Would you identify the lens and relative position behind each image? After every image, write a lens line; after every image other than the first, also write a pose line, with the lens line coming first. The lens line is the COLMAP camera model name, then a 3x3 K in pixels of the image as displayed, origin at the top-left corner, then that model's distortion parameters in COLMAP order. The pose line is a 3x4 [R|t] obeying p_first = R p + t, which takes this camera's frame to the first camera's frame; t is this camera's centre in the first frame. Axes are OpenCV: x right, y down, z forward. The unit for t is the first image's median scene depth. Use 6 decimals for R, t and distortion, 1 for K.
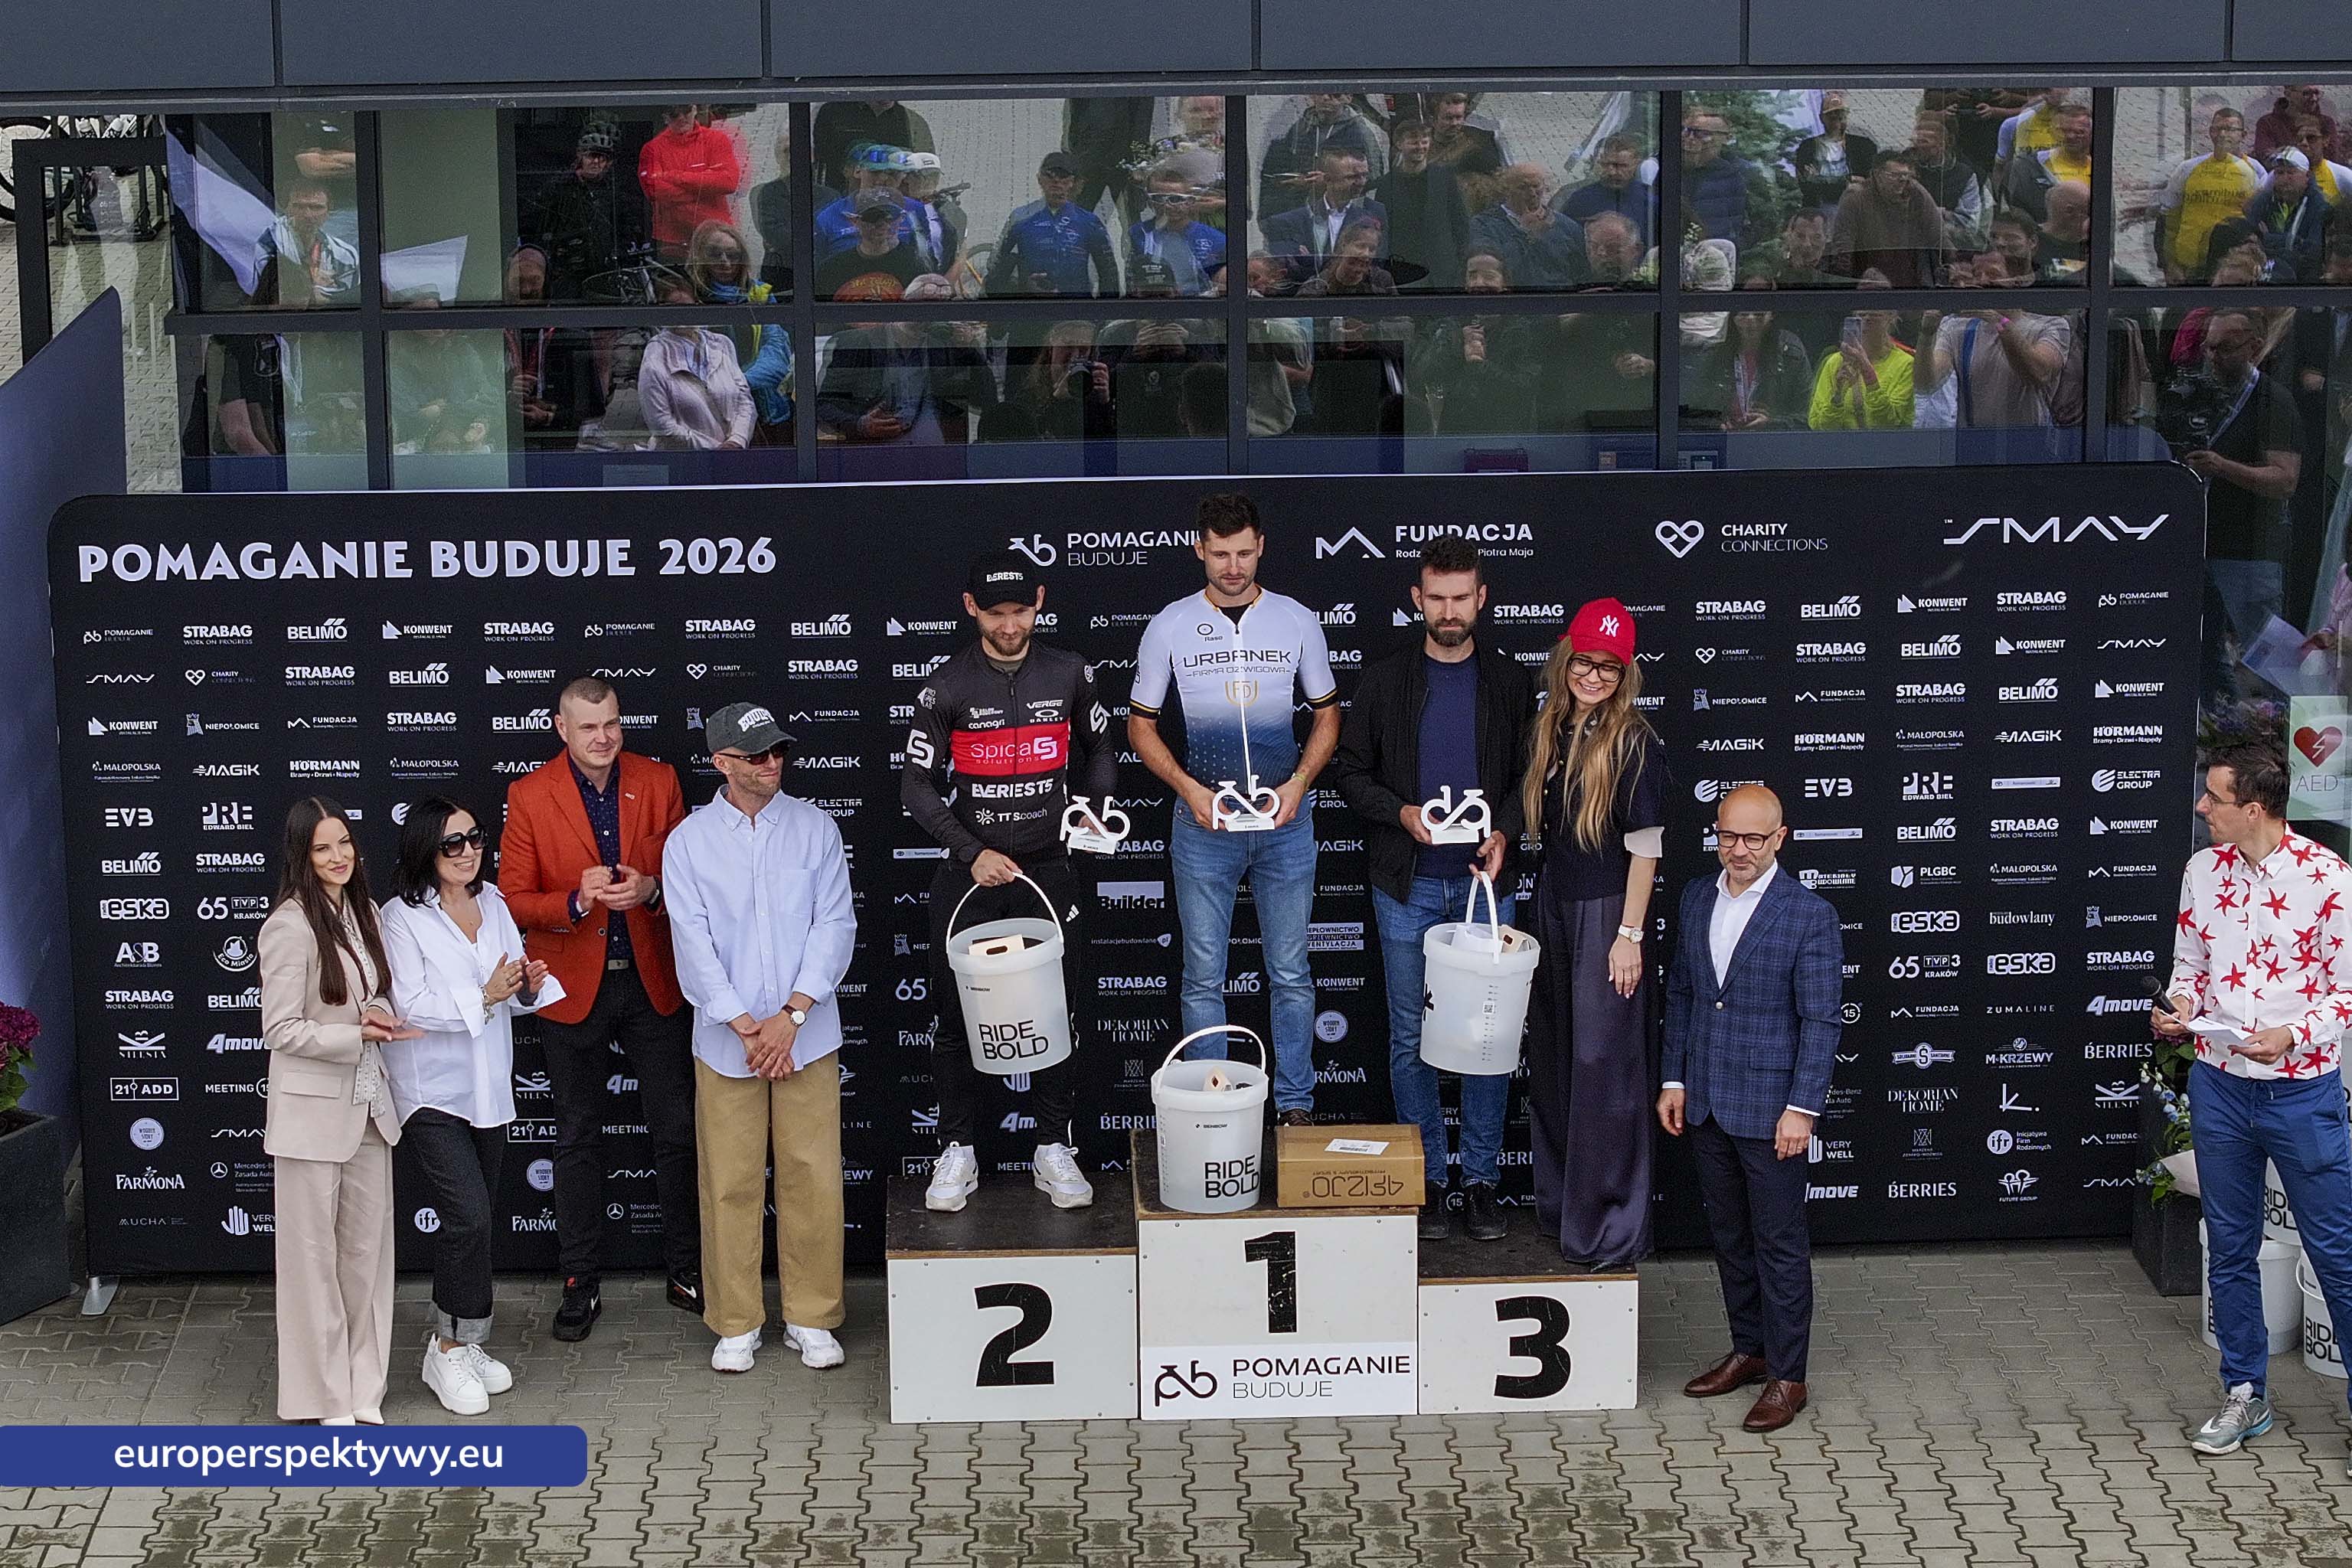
lens RADIAL K [[6641.9, 0, 1072.6], [0, 6641.9, 898.8], [0, 0, 1]] dist [-0.167602, 0.000000]
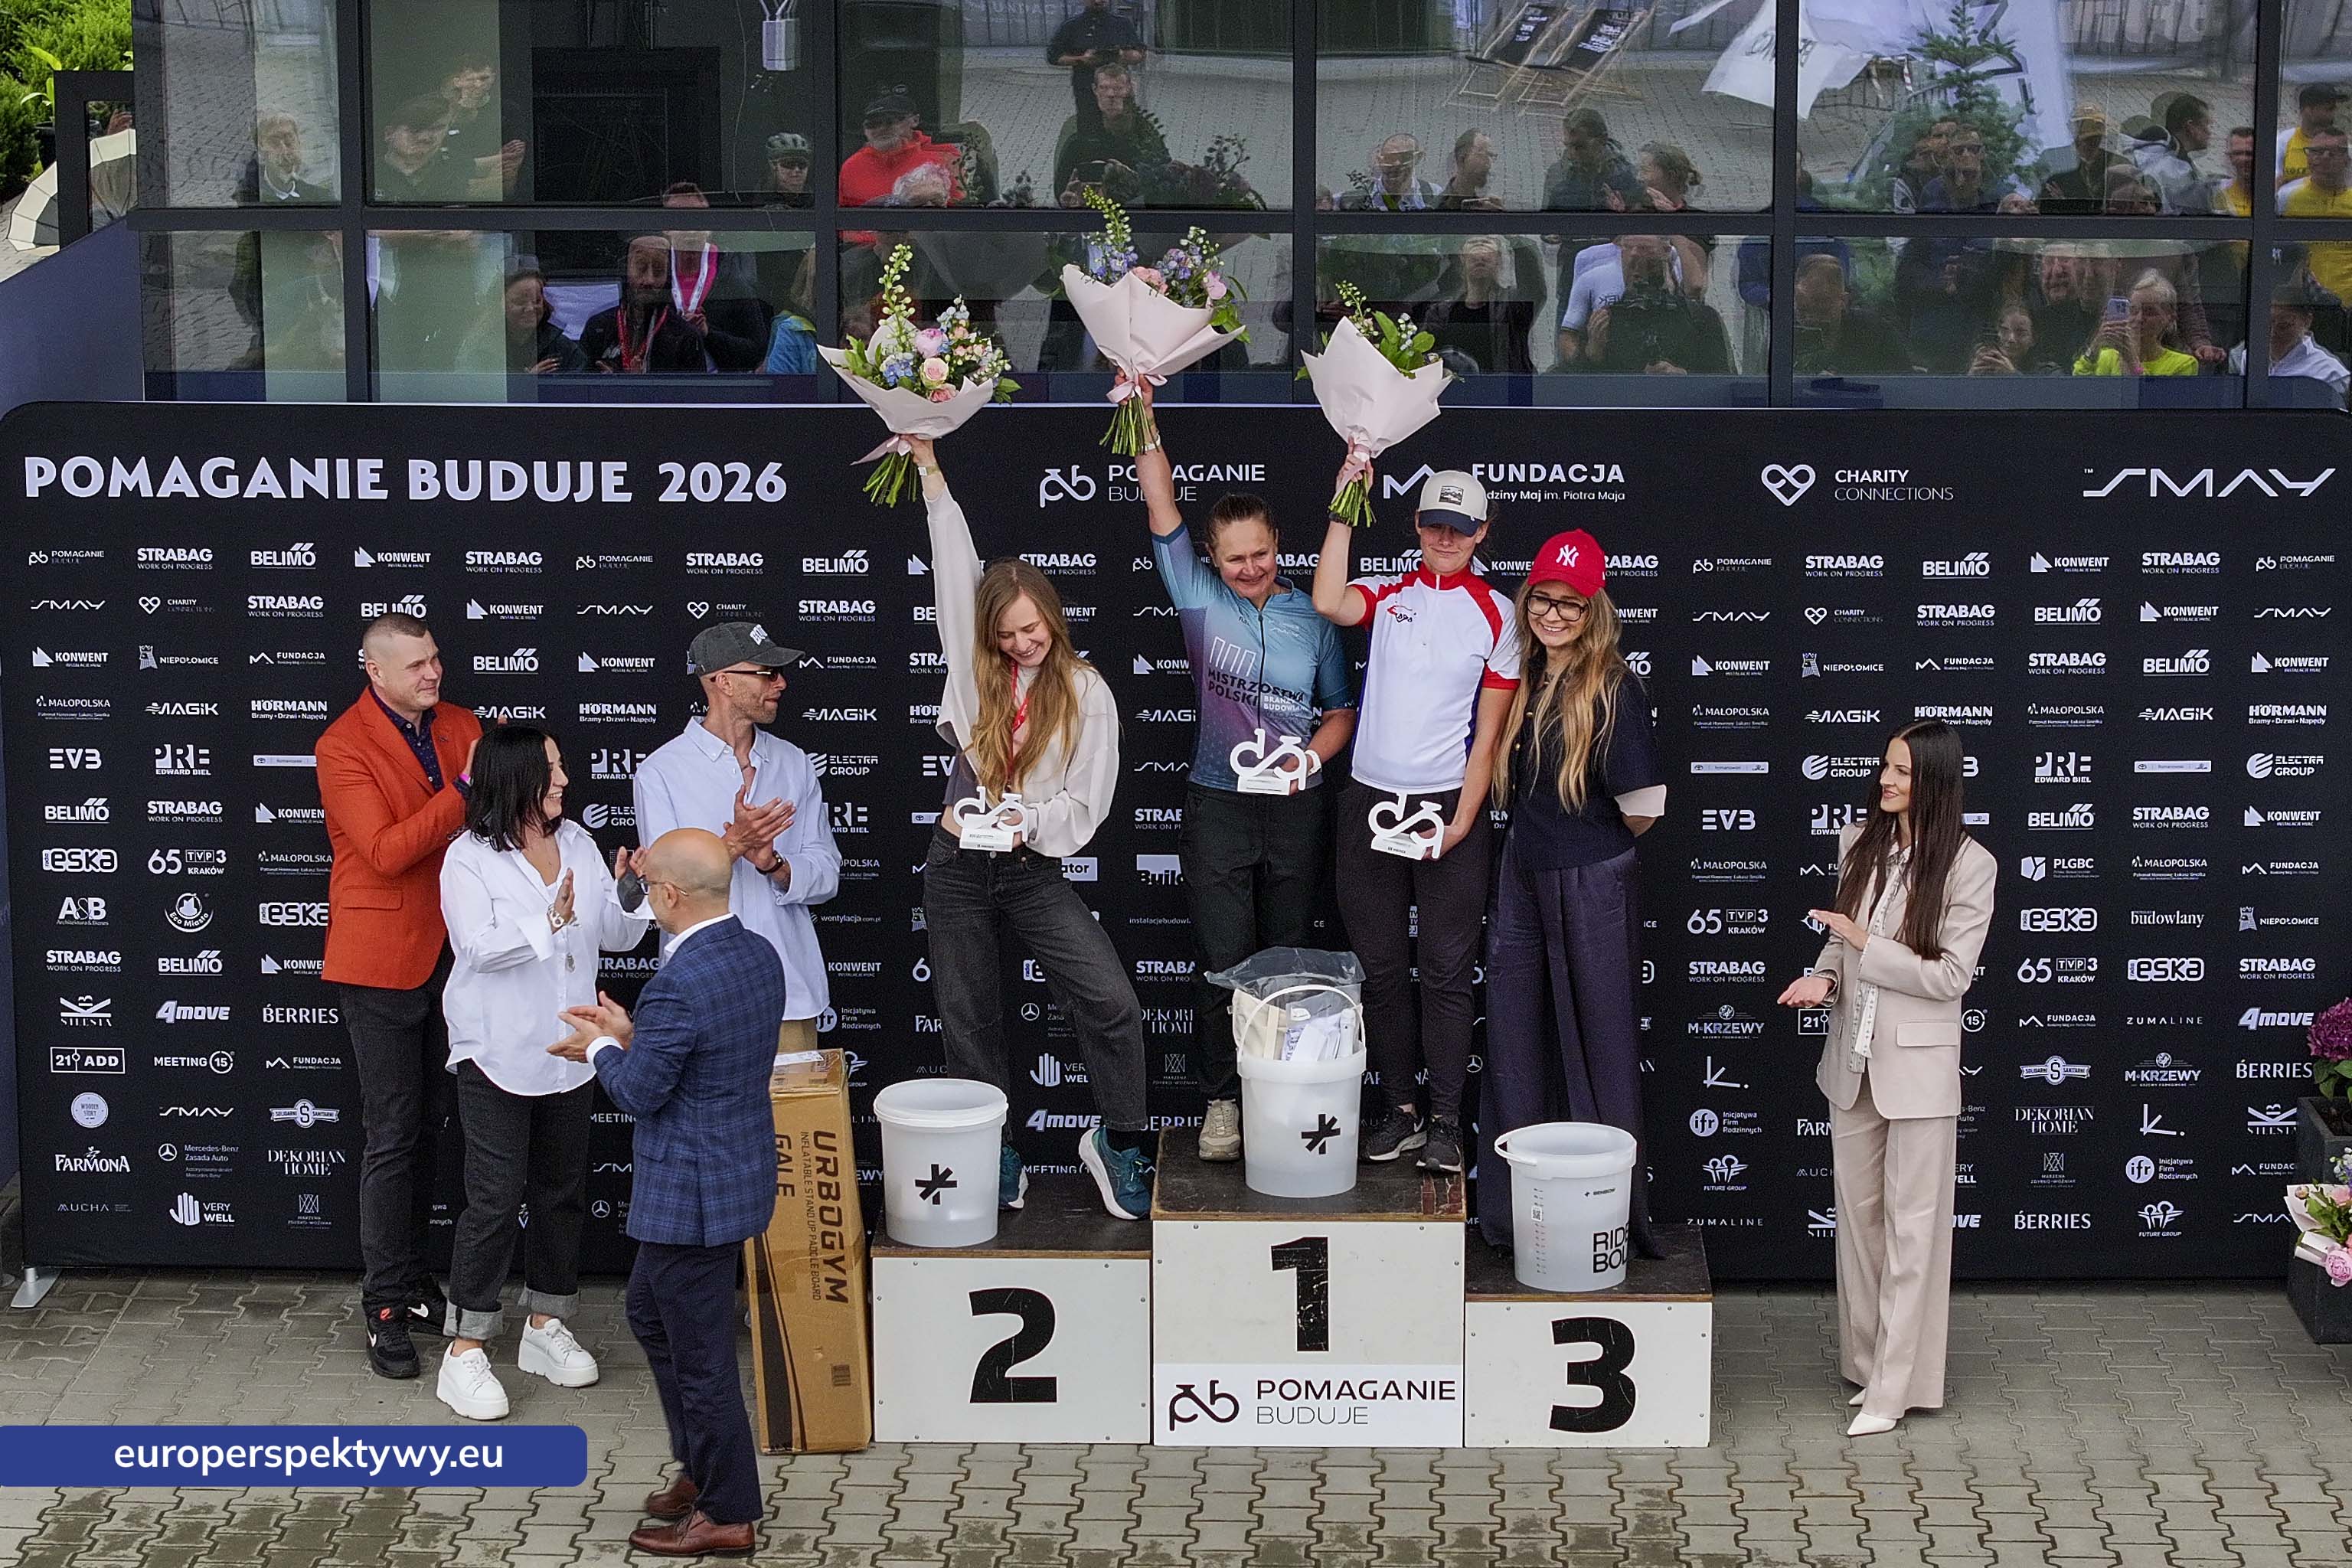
lens RADIAL K [[6641.9, 0, 1202.5], [0, 6641.9, 756.6], [0, 0, 1]] dist [-0.167602, 0.000000]
pose [[0.999021, 0.021861, -0.038456, 0.047450], [-0.023700, 0.998564, -0.048043, 0.027598], [0.037350, 0.048907, 0.998105, 0.100212]]
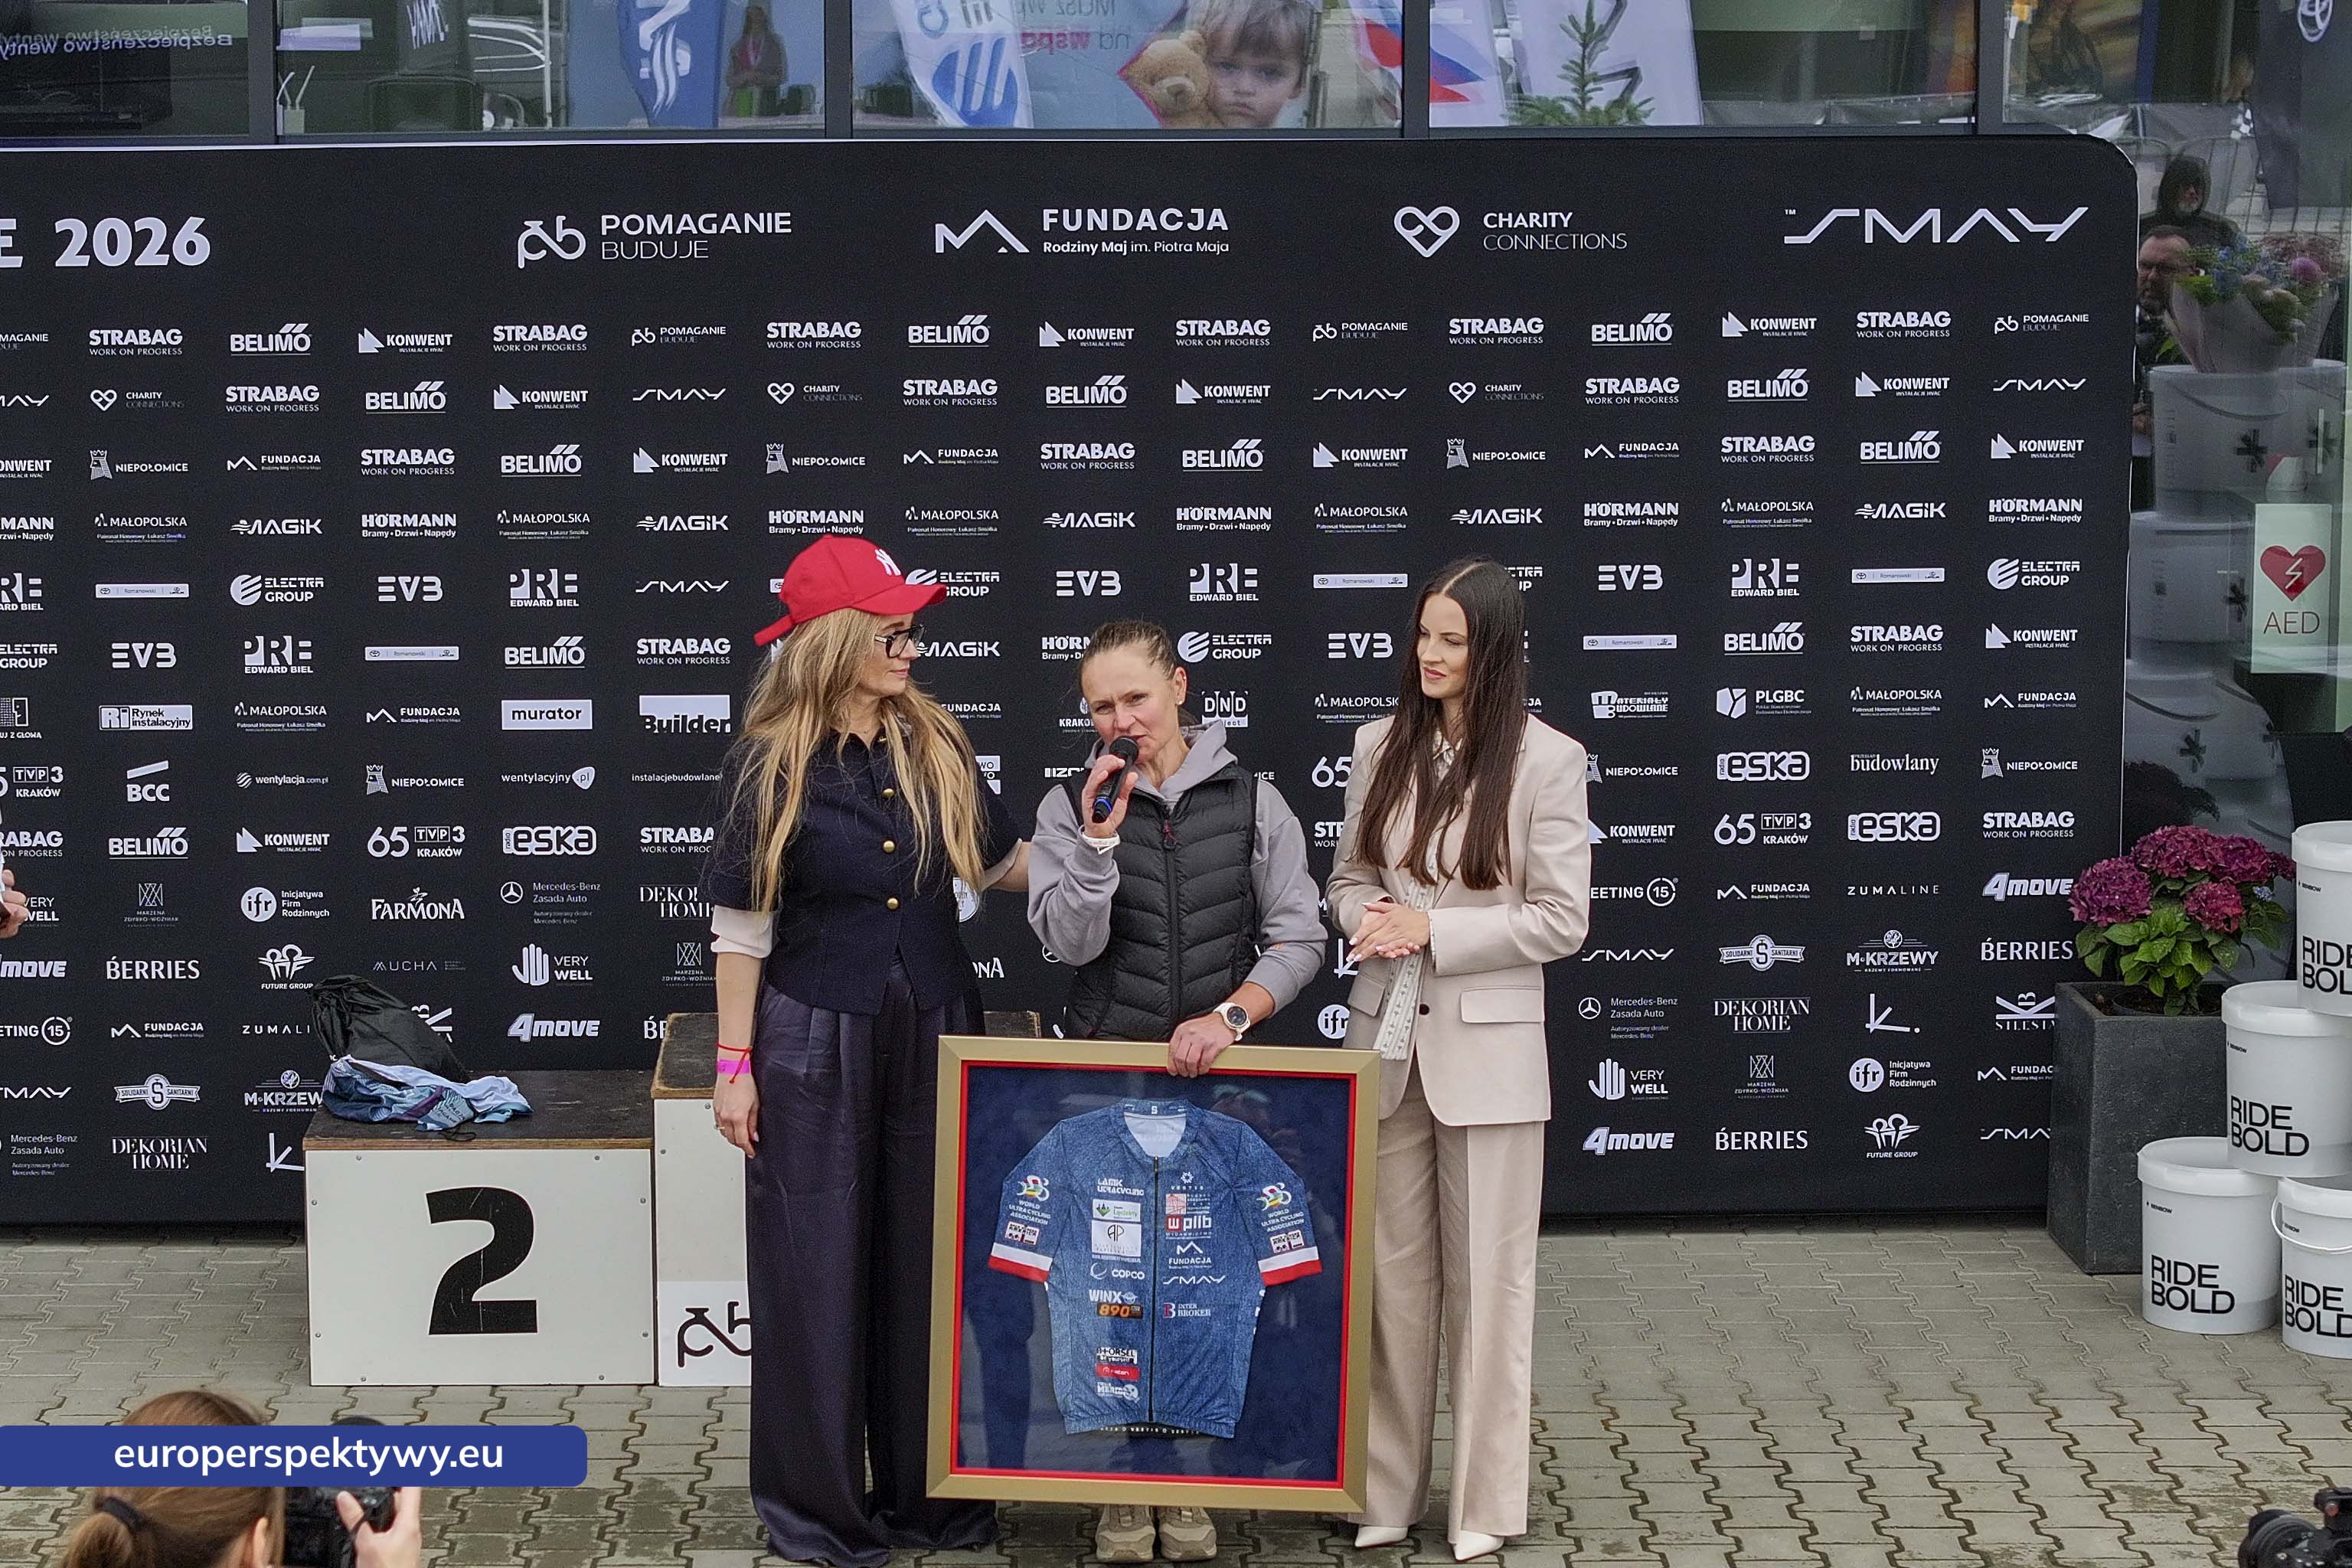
lens RADIAL K [[6641.9, 0, 1032.0], [0, 6641.9, 757.1], [0, 0, 1]] dist [-0.167602, 0.000000]
pose [[0.999909, 0.011790, -0.006626, 0.052859], [-0.012483, 0.993087, -0.116714, 0.090880], [0.005204, 0.116786, 0.993143, 0.269486]]
